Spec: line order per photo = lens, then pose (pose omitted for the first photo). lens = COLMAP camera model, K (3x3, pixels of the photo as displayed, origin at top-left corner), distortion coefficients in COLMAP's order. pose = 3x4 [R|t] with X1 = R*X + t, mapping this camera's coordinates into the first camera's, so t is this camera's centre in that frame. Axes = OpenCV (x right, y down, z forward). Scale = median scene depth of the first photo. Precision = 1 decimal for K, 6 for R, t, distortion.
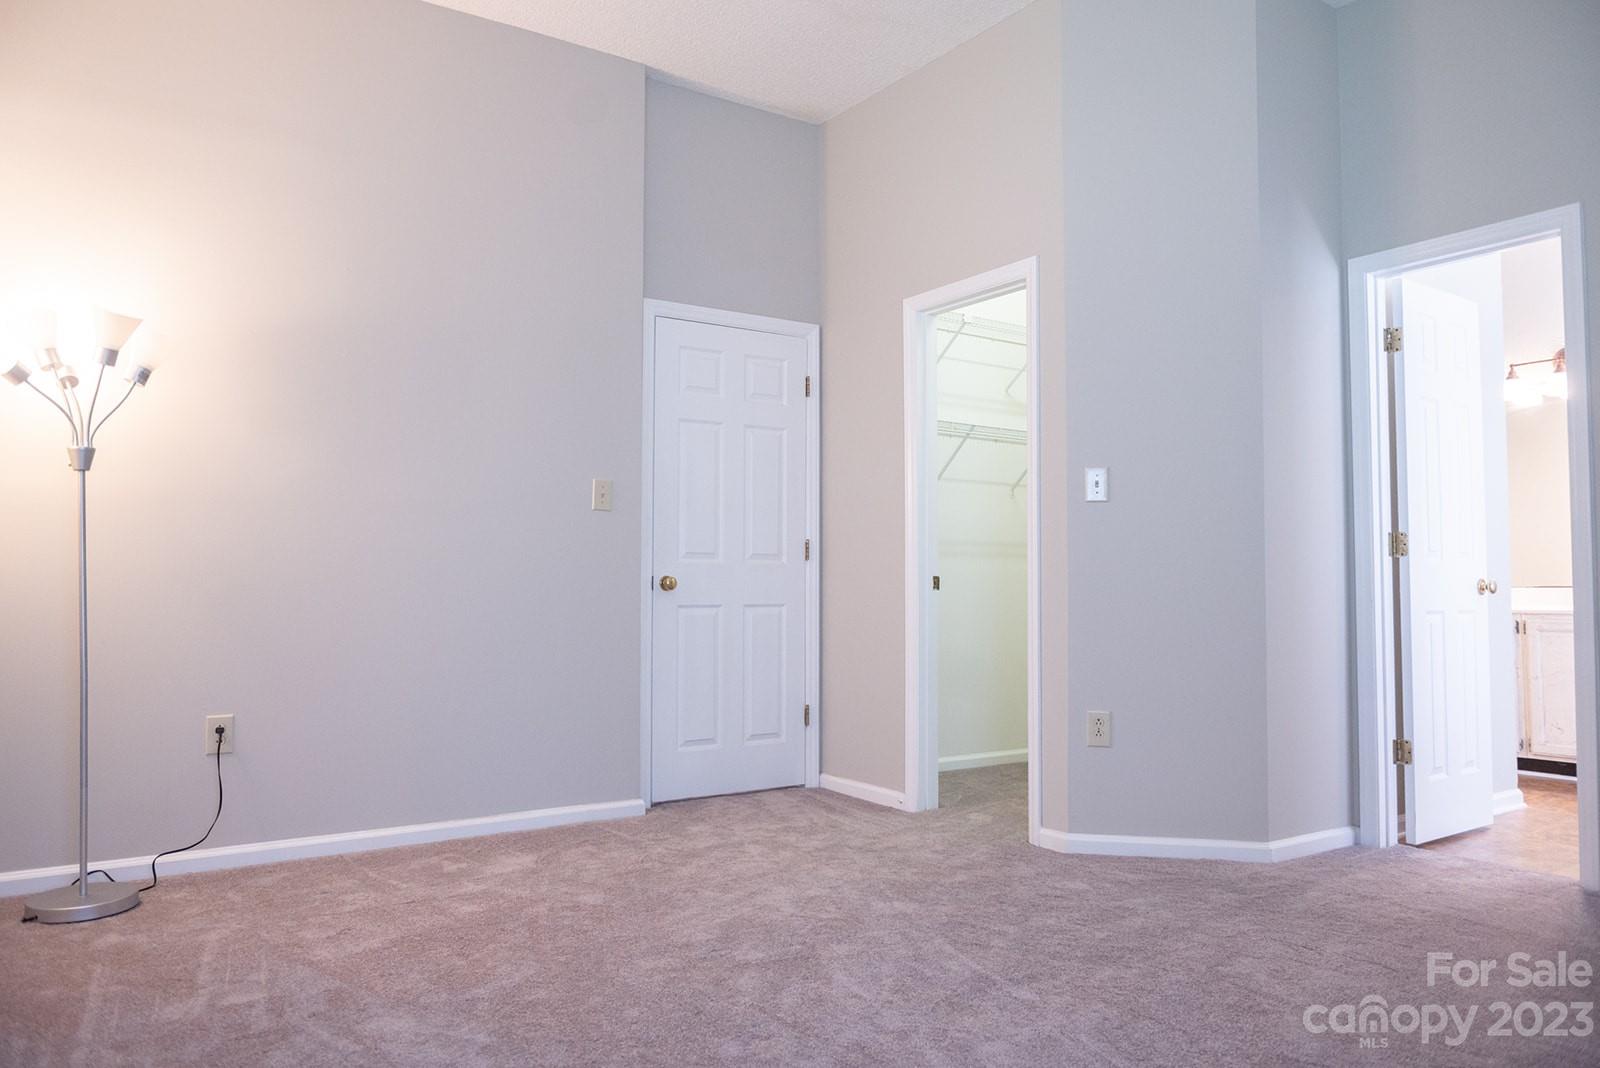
lens RADIAL K [[1109.9, 0, 800.4], [0, 1109.9, 536.7], [0, 0, 1]] dist [-0.009213, 0.000978]
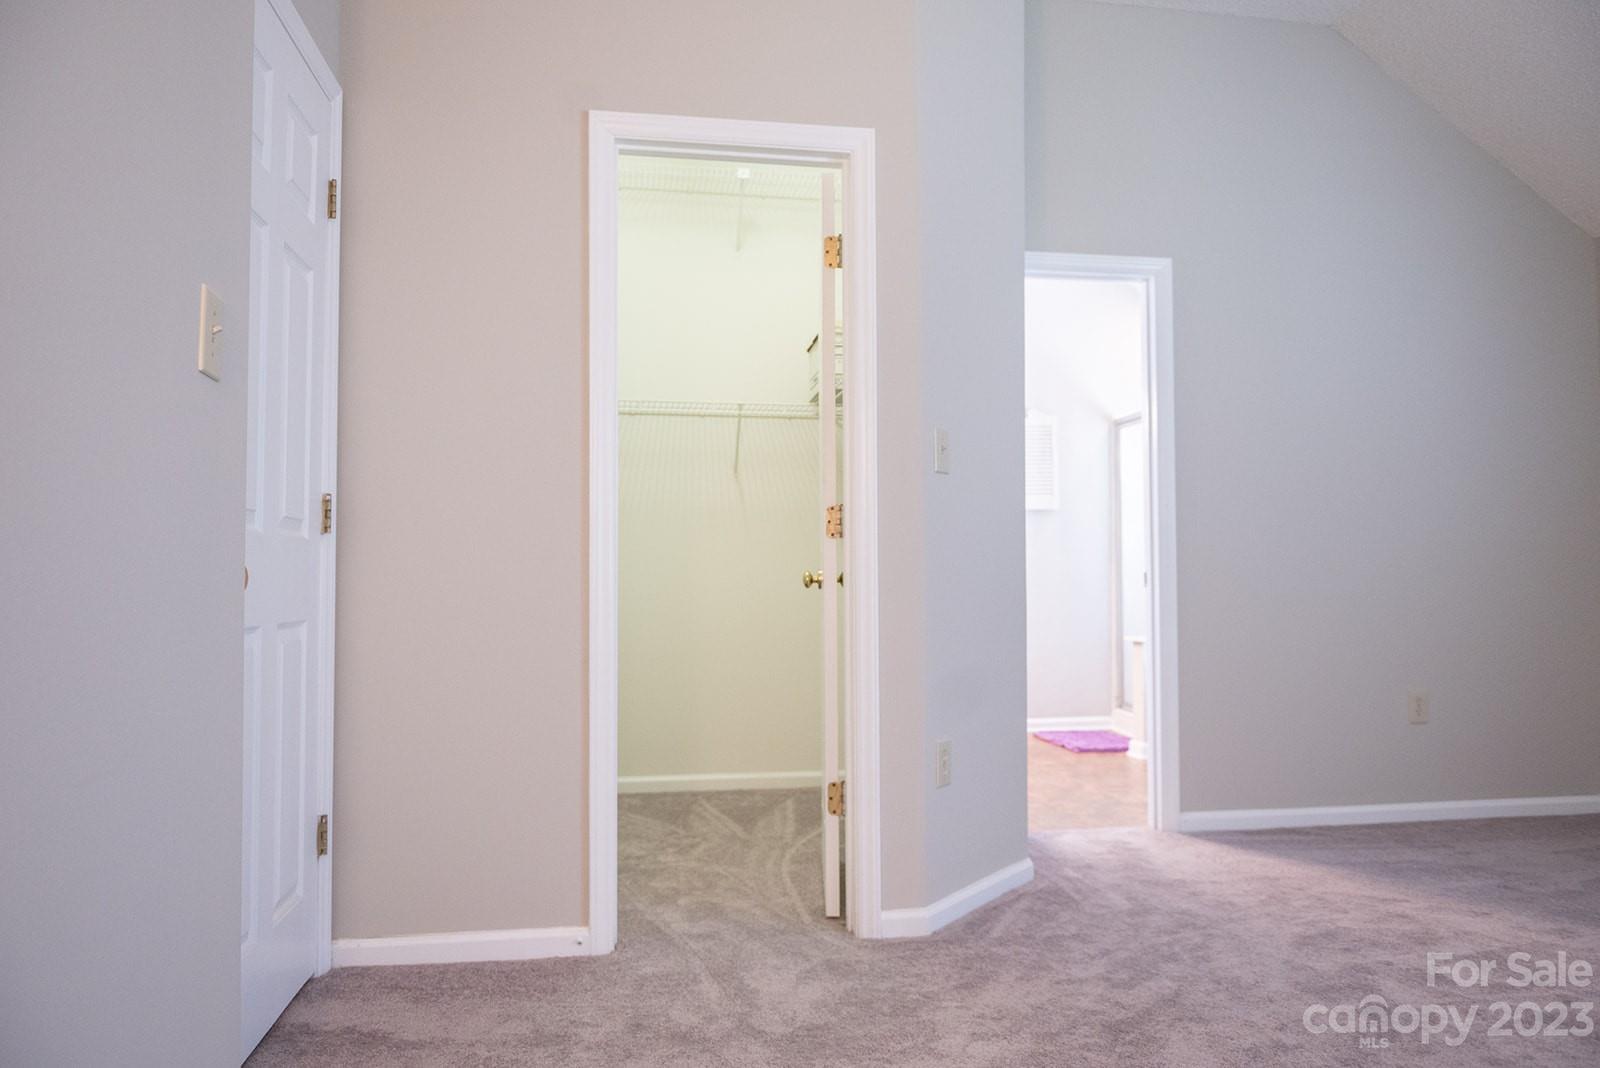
lens RADIAL K [[1109.9, 0, 800.1], [0, 1109.9, 531.6], [0, 0, 1]] dist [-0.009213, 0.000978]
pose [[0.402125, 0.036921, 0.914840, -0.416884], [-0.038248, 0.998992, -0.023505, 0.027474], [-0.914786, -0.025539, 0.403132, 0.657511]]
